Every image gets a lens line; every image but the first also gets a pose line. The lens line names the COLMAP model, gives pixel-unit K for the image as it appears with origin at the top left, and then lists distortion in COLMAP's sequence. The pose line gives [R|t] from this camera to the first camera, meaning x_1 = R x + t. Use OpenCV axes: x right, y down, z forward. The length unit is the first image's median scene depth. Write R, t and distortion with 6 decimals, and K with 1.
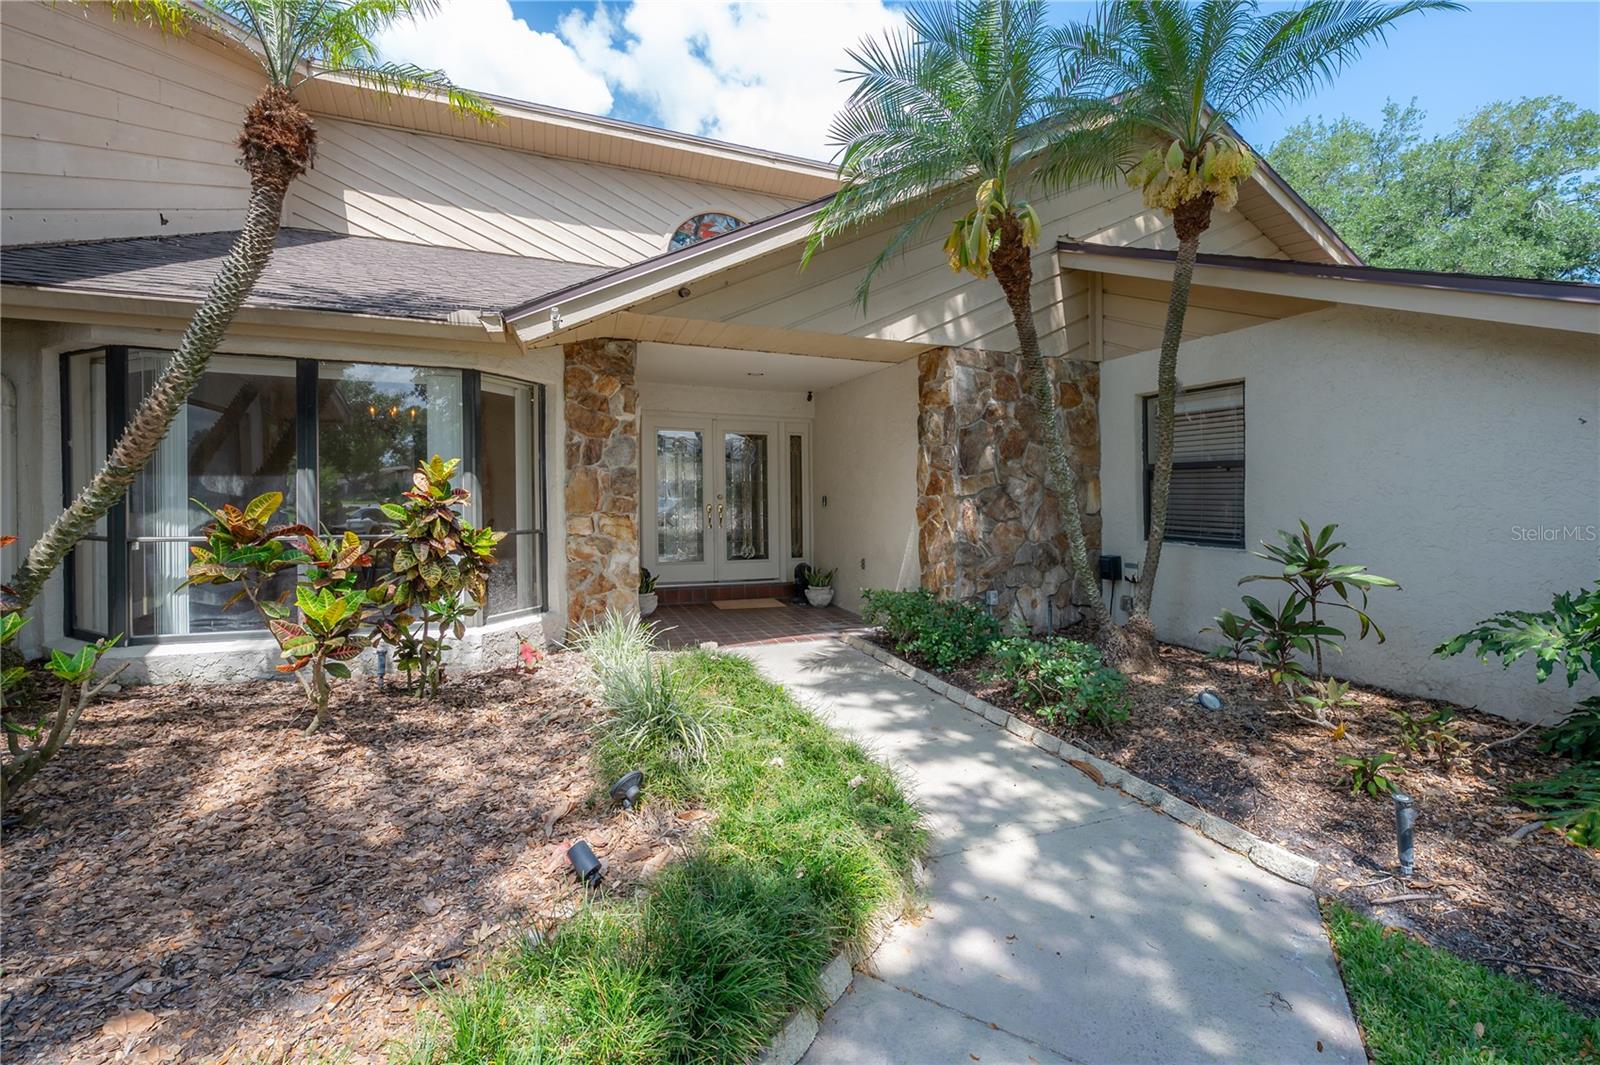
lens RADIAL K [[637.7, 0, 807.4], [0, 637.7, 494.2], [0, 0, 1]] dist [-0.004766, 0.001233]
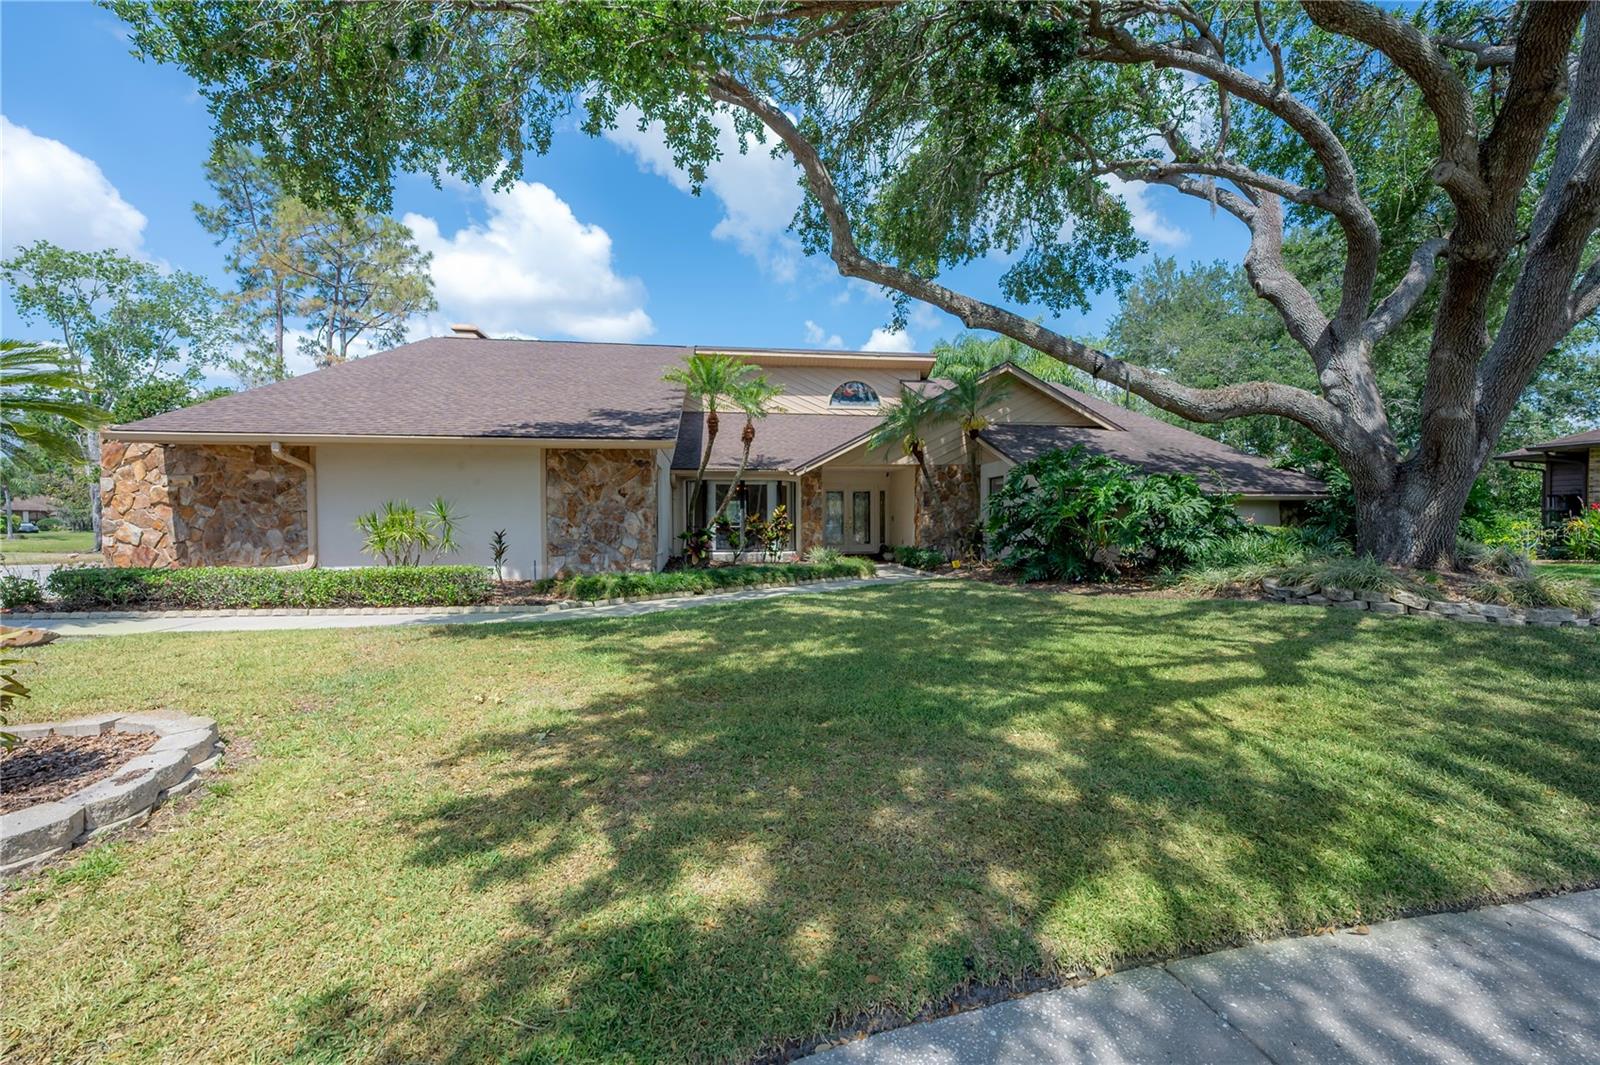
lens RADIAL K [[637.7, 0, 786.3], [0, 637.7, 533.5], [0, 0, 1]] dist [-0.004766, 0.001233]
pose [[0.970607, -0.009261, -0.240494, 0.315428], [0.011391, 0.999907, 0.007465, 0.066334], [0.240402, -0.009985, 0.970622, -2.108034]]
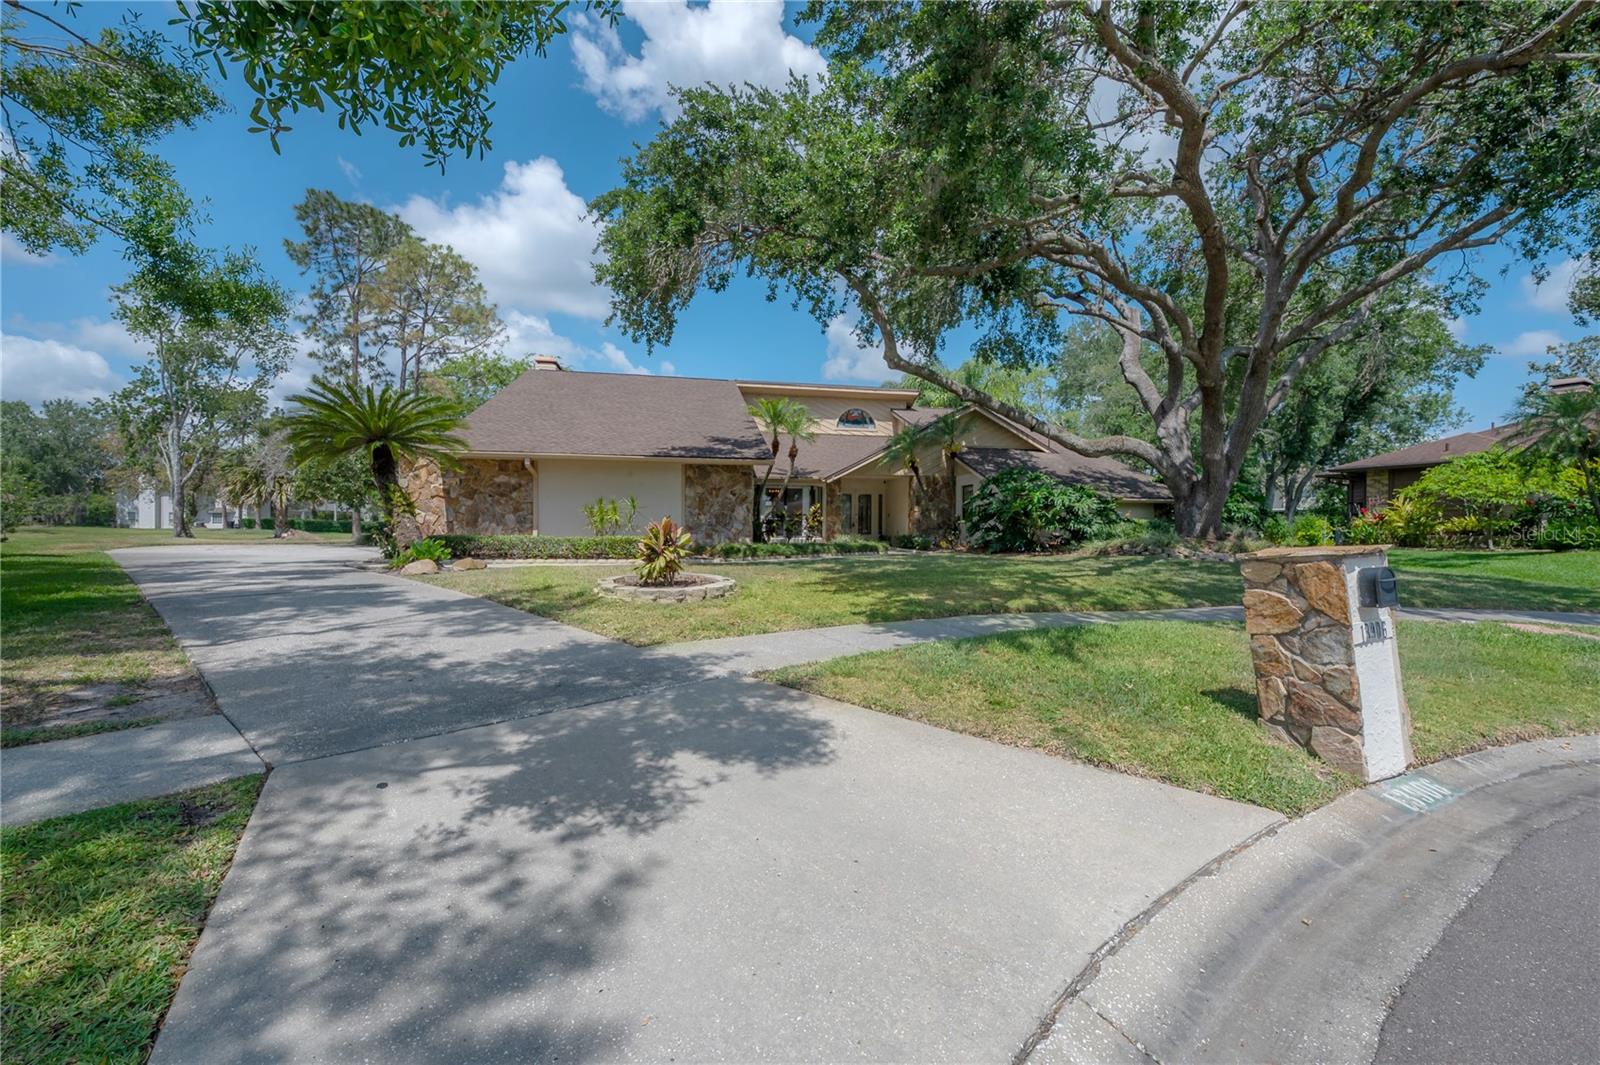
lens RADIAL K [[637.7, 0, 788.0], [0, 637.7, 529.9], [0, 0, 1]] dist [-0.004766, 0.001233]
pose [[0.985088, -0.004488, -0.171996, 0.112327], [0.003983, 0.999987, -0.003280, 0.138839], [0.172008, 0.002546, 0.985092, -3.302298]]
